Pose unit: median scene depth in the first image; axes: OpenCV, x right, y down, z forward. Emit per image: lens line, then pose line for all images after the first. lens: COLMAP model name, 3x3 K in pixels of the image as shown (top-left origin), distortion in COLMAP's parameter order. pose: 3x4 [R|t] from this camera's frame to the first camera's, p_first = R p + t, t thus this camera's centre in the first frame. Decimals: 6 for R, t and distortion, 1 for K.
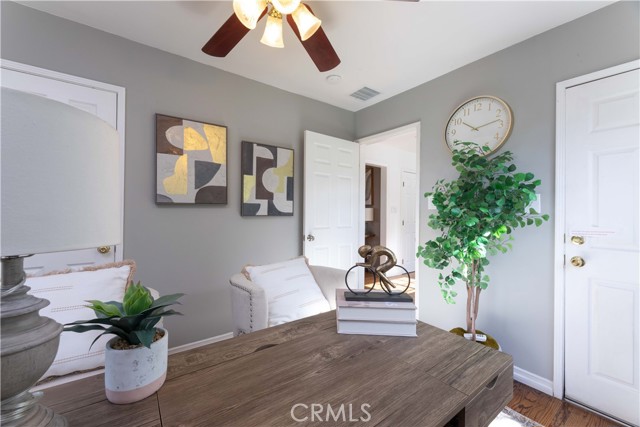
lens RADIAL K [[260.4, 0, 319.5], [0, 260.4, 211.5], [0, 0, 1]] dist [-0.003093, -0.000150]
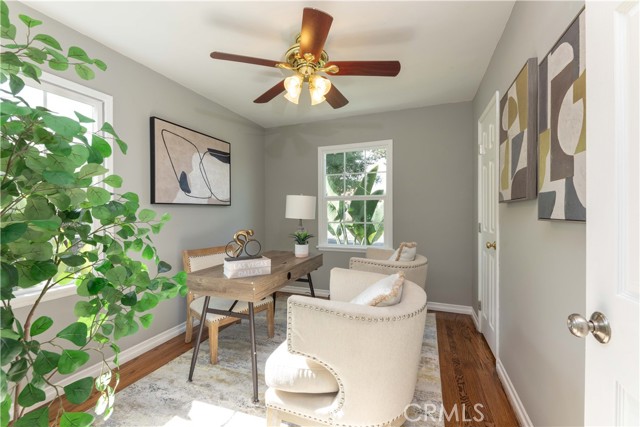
lens RADIAL K [[275.9, 0, 318.7], [0, 275.9, 211.7], [0, 0, 1]] dist [-0.000219, -0.000003]
pose [[-0.840986, -0.000746, -0.541057, 0.324412], [-0.007356, 0.999922, 0.010055, 0.001493], [0.541007, 0.012436, -0.840926, 1.177036]]
